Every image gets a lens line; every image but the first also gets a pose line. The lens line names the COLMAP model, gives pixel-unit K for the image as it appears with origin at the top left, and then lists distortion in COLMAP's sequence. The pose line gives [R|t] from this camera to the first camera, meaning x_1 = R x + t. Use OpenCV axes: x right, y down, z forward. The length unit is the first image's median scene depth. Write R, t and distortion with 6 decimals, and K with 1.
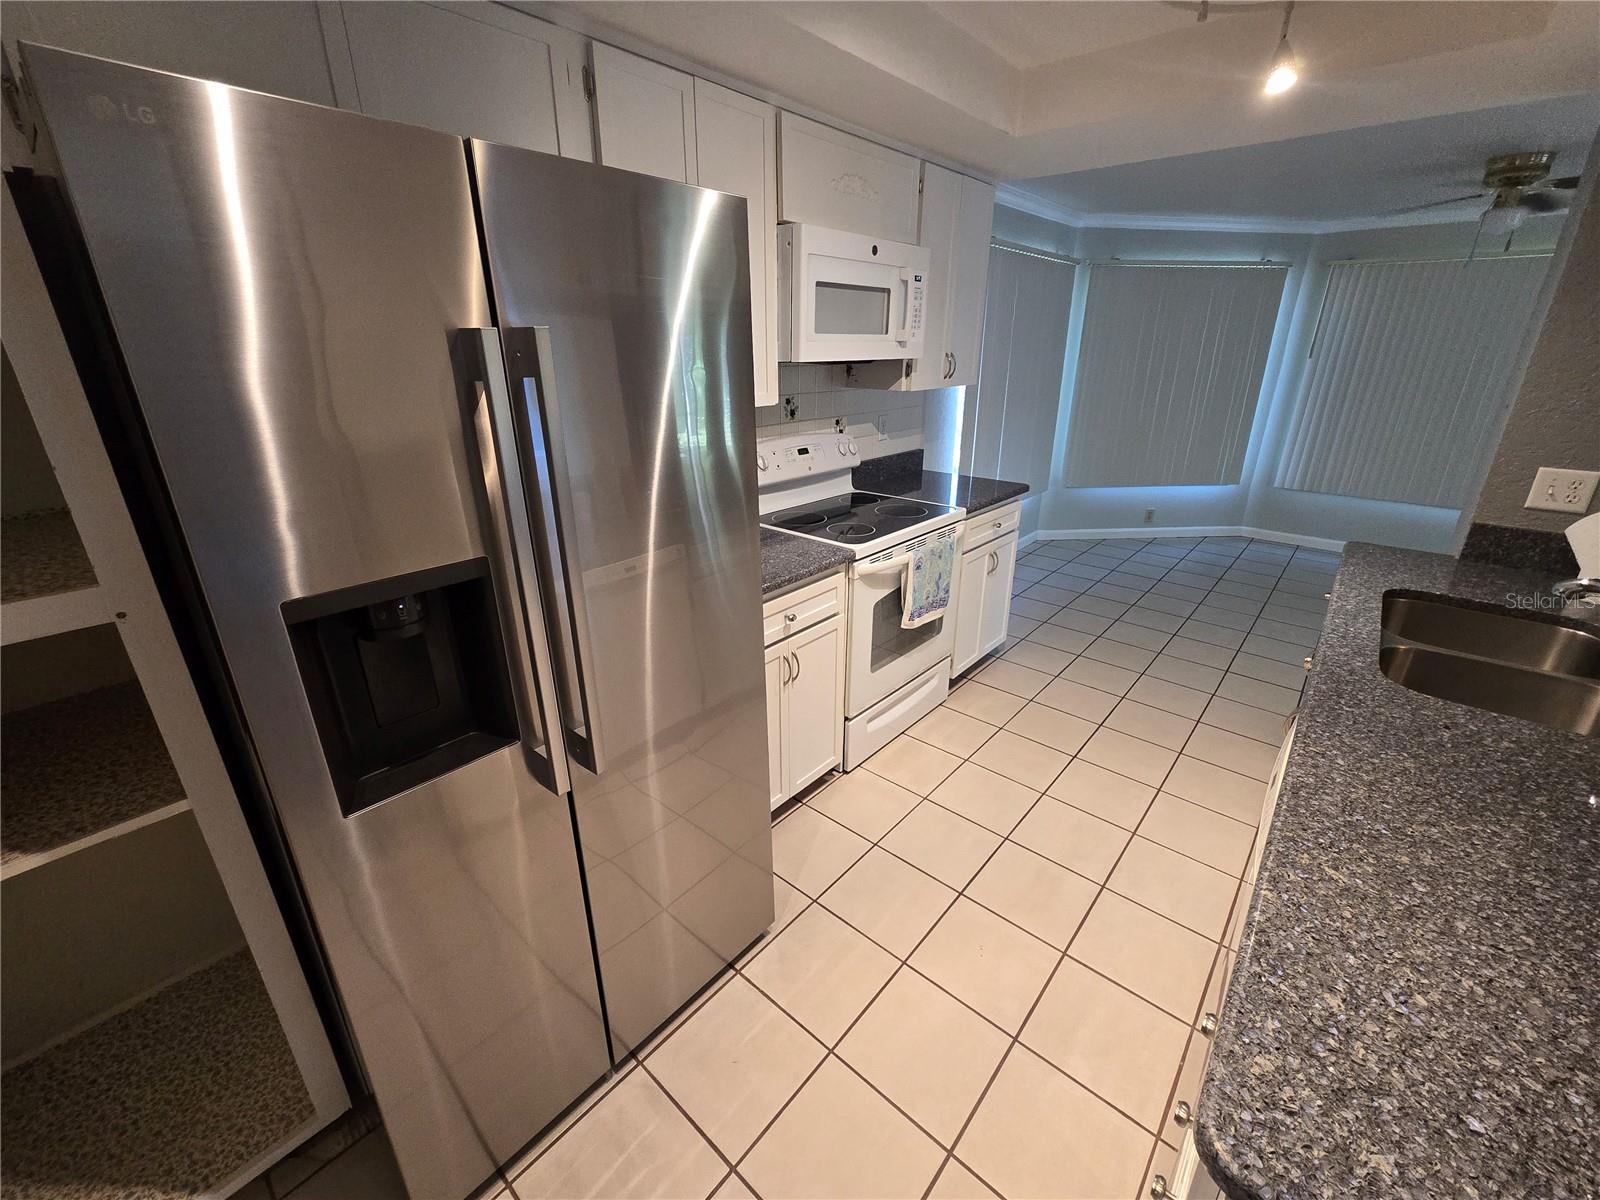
lens RADIAL K [[645.5, 0, 800.0], [0, 645.5, 600.0], [0, 0, 1]] dist [-0.003461, -0.010551]
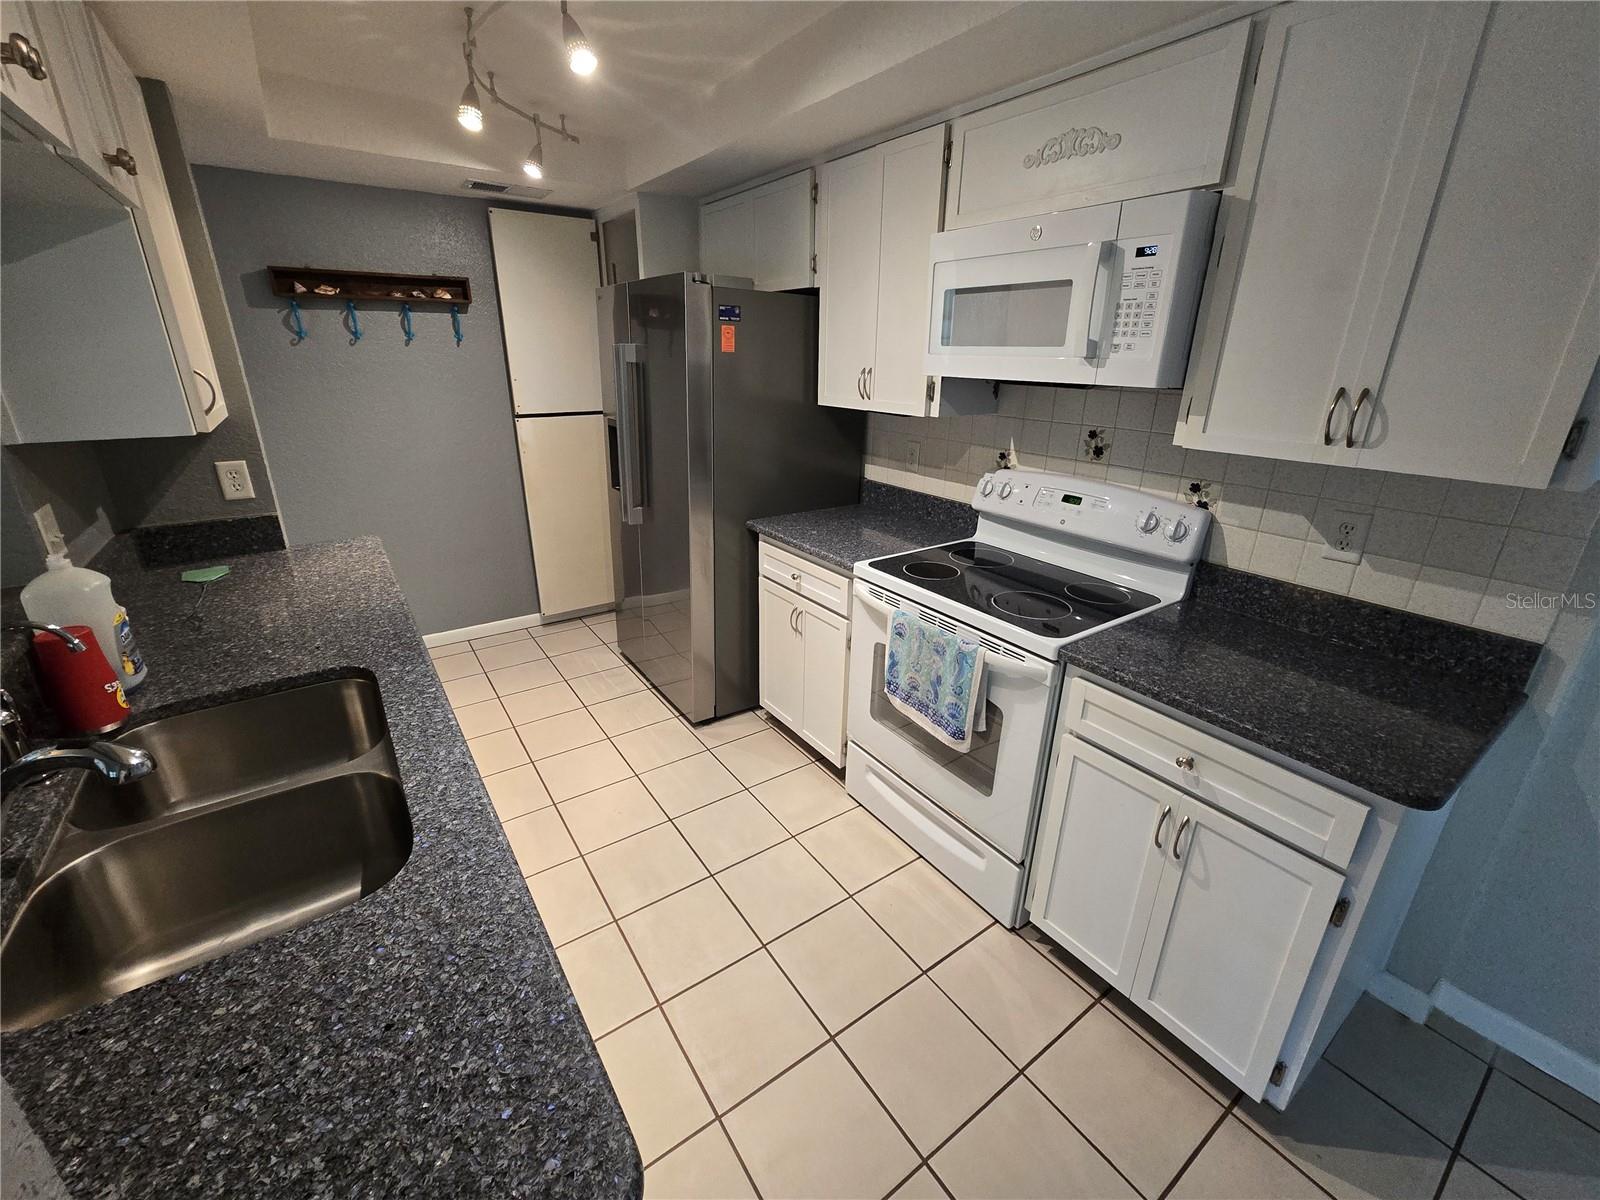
lens RADIAL K [[645.6, 0, 800.0], [0, 645.6, 600.0], [0, 0, 1]] dist [0.001400, 0.000134]
pose [[-0.234959, 0.348415, -0.907414, 0.999524], [-0.371012, 0.830720, 0.415035, -0.402701], [0.898412, 0.434178, -0.065919, 0.991914]]
